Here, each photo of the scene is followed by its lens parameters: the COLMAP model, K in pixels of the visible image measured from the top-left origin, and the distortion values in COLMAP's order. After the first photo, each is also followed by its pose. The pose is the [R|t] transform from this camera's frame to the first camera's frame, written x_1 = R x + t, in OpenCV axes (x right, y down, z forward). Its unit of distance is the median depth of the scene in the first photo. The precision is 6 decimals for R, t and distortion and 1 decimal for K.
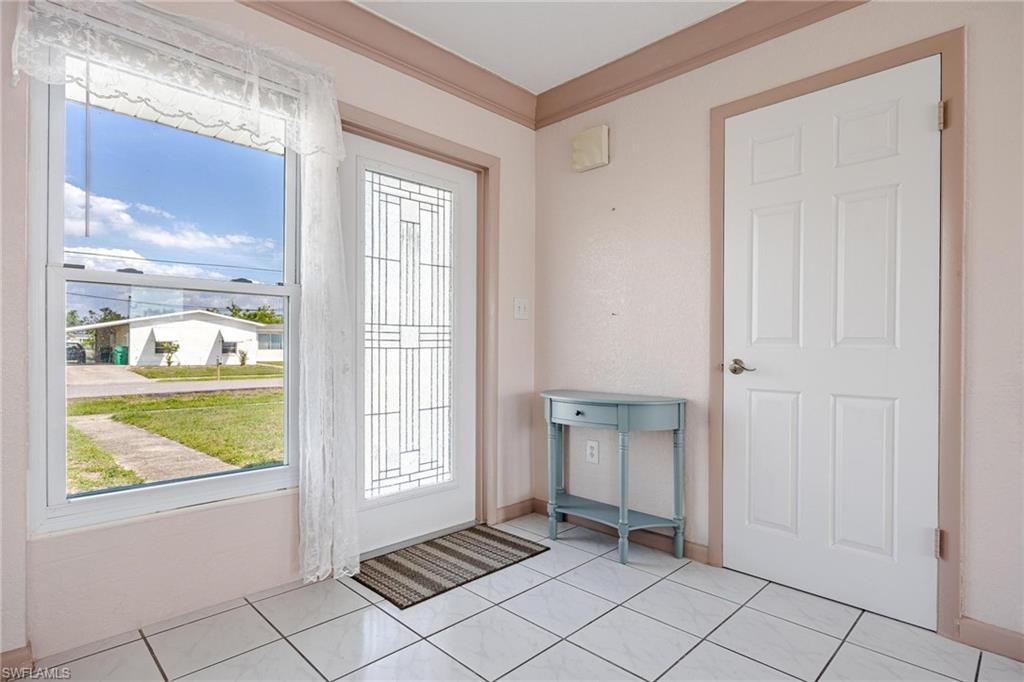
lens RADIAL K [[521.4, 0, 511.2], [0, 521.4, 345.7], [0, 0, 1]] dist [-0.001649, -0.000013]
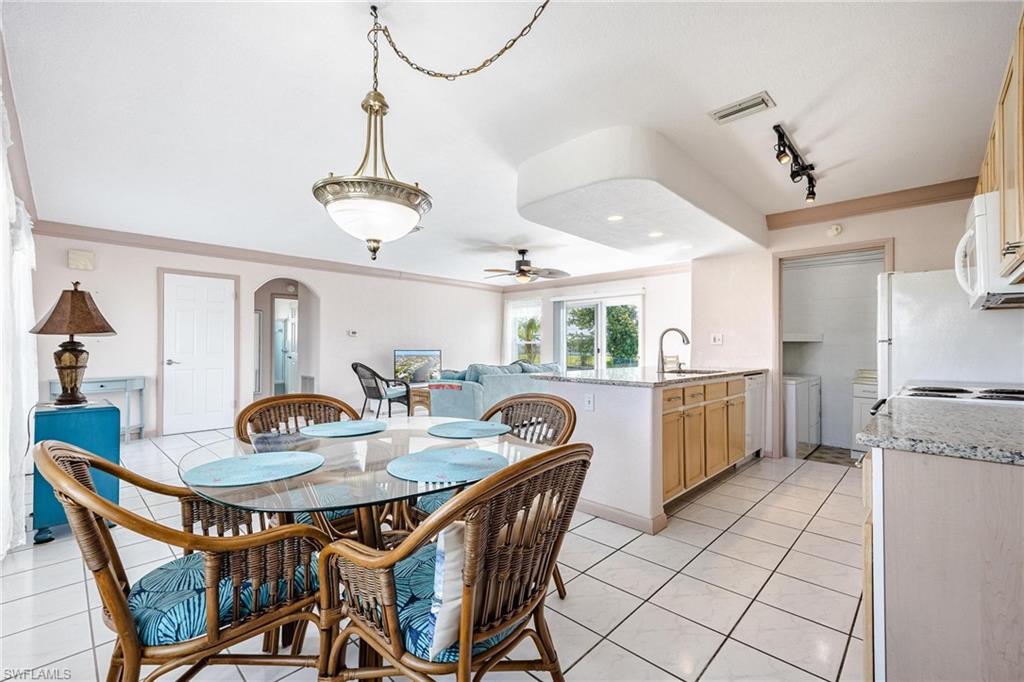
lens RADIAL K [[432.5, 0, 518.1], [0, 432.5, 343.4], [0, 0, 1]] dist [0.002033, 0.000509]
pose [[-0.062007, 0.000951, 0.998075, -1.769614], [-0.007469, 0.999971, -0.001417, -0.063254], [-0.998048, -0.007543, -0.061998, -0.642980]]
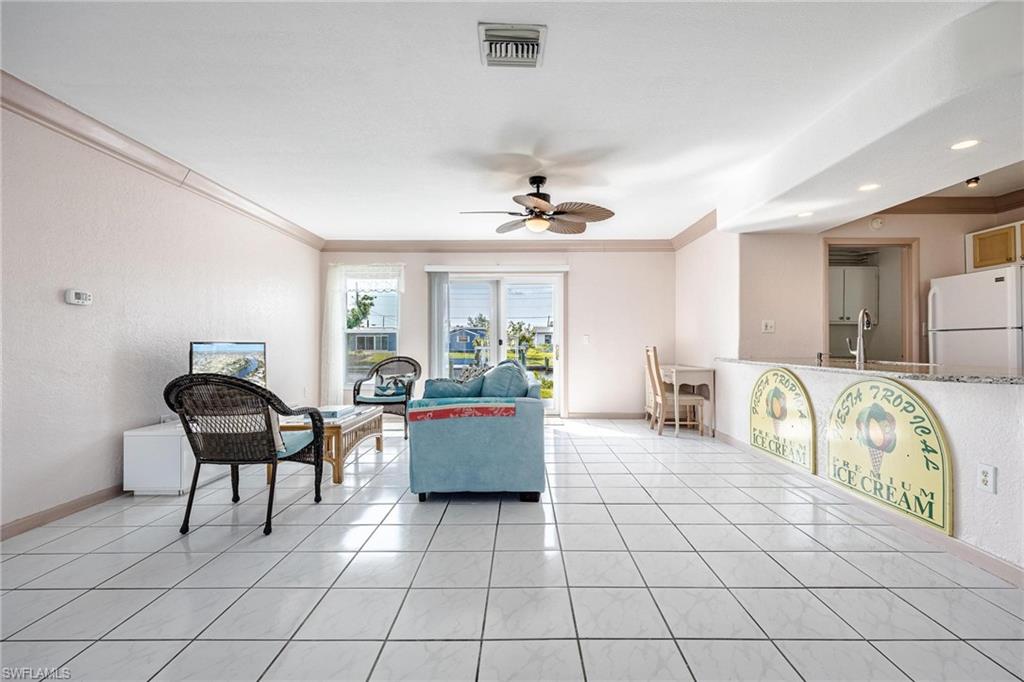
lens RADIAL K [[455.5, 0, 519.8], [0, 455.5, 339.4], [0, 0, 1]] dist [0.007717, -0.002631]
pose [[-0.725993, -0.003512, 0.687693, -0.507554], [-0.008094, 0.999961, -0.003438, -0.027668], [-0.687655, -0.008062, -0.725993, 0.280167]]
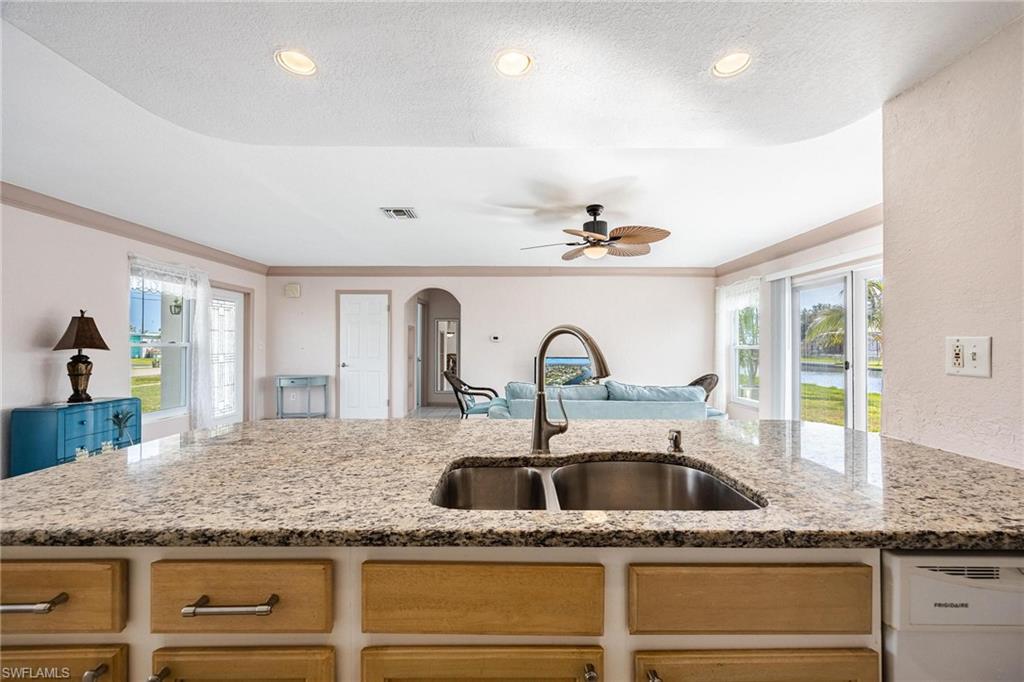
lens RADIAL K [[410.7, 0, 518.1], [0, 410.7, 342.3], [0, 0, 1]] dist [-0.001786, 0.000544]
pose [[0.679356, -0.000054, 0.733809, -0.699652], [-0.001225, 0.999999, 0.001207, -0.103801], [-0.733808, -0.001719, 0.679355, -1.527883]]
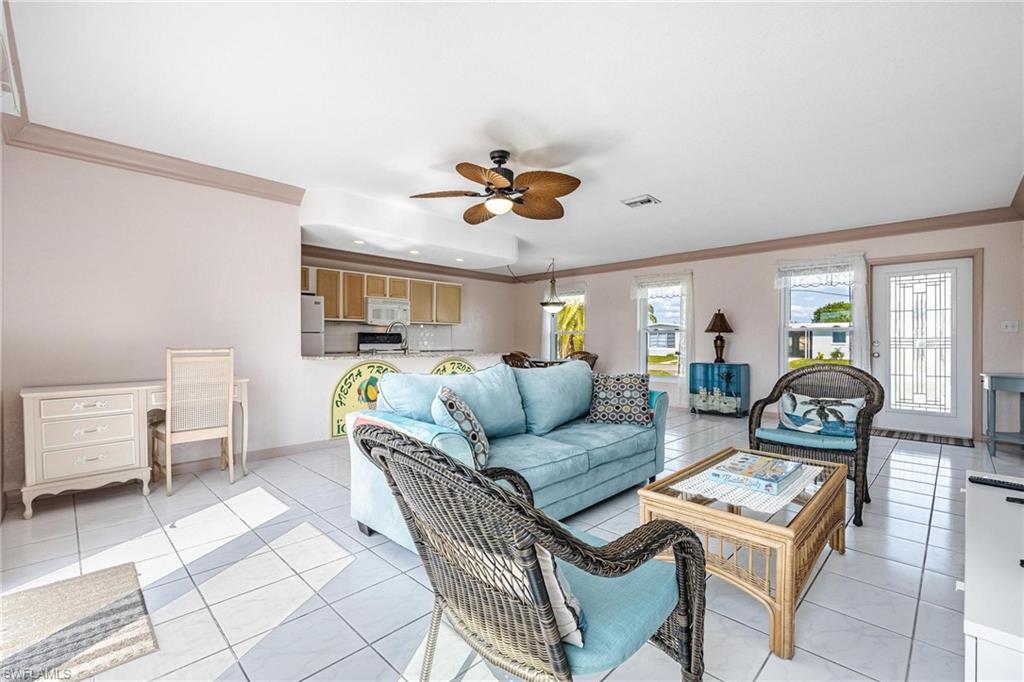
lens RADIAL K [[455.5, 0, 513.6], [0, 455.5, 339.7], [0, 0, 1]] dist [0.007717, -0.002631]
pose [[0.030433, -0.011160, -0.999475, 1.711582], [0.001849, 0.999937, -0.011109, -0.013712], [0.999535, -0.001510, 0.030451, -0.812464]]
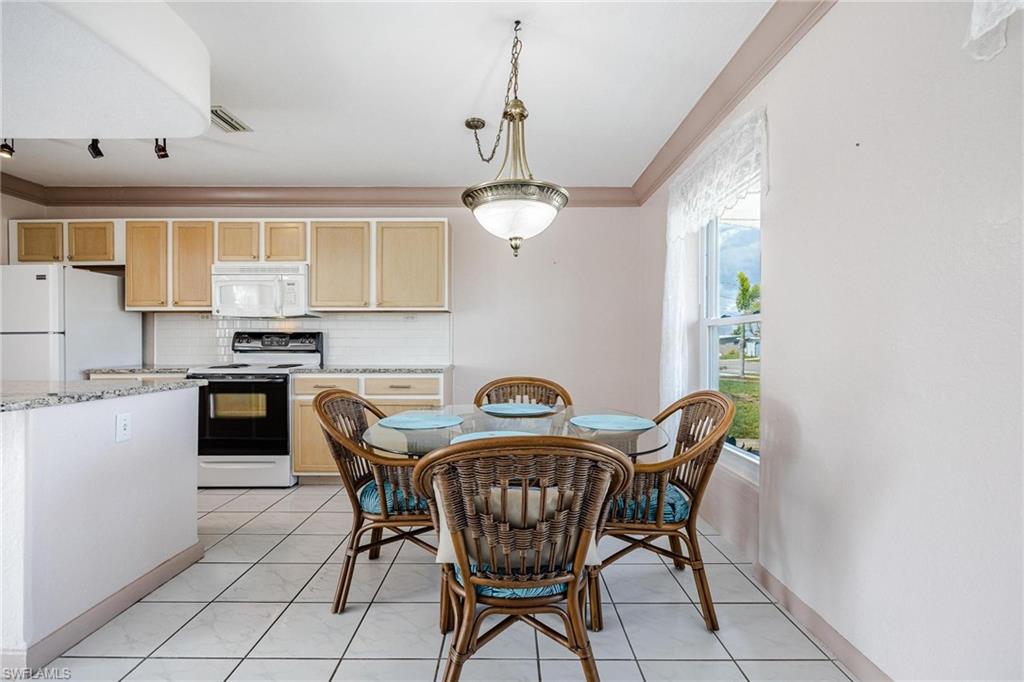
lens RADIAL K [[447.5, 0, 507.3], [0, 447.5, 344.4], [0, 0, 1]] dist [-0.003400, -0.000495]
pose [[-0.688943, -0.006634, -0.724785, -0.605271], [-0.001863, 0.999971, -0.007382, -0.040504], [0.724813, -0.003735, -0.688935, -0.007742]]
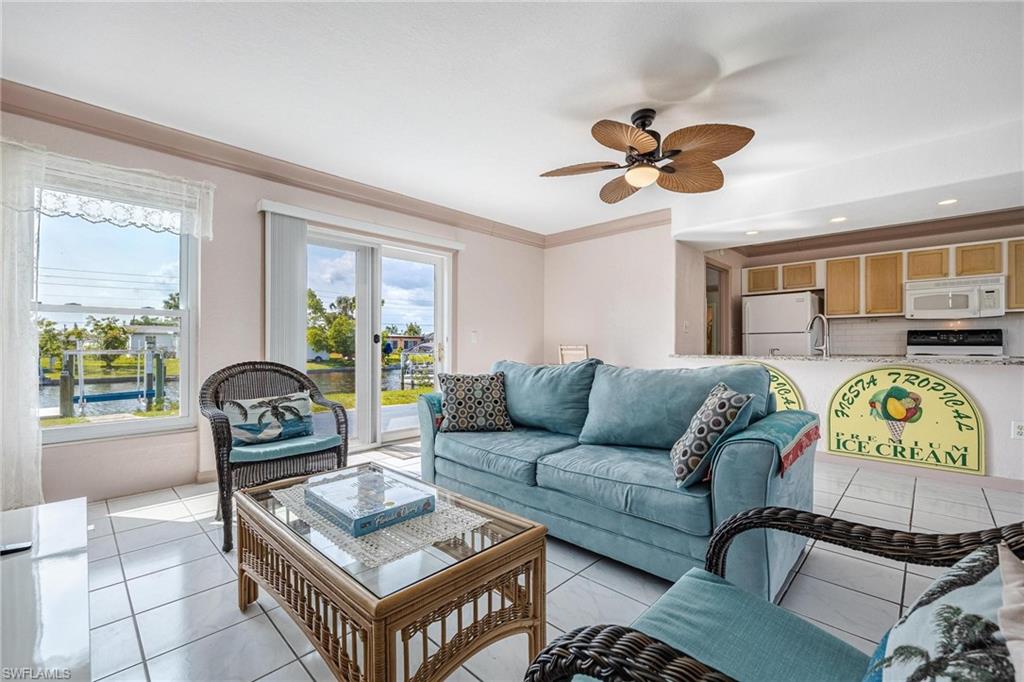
lens RADIAL K [[428.3, 0, 514.9], [0, 428.3, 345.3], [0, 0, 1]] dist [0.002033, -0.000244]
pose [[-0.998926, -0.011678, -0.044836, 0.787837], [-0.011337, 0.999905, -0.007847, 0.010256], [0.044924, -0.007330, -0.998964, 0.180016]]
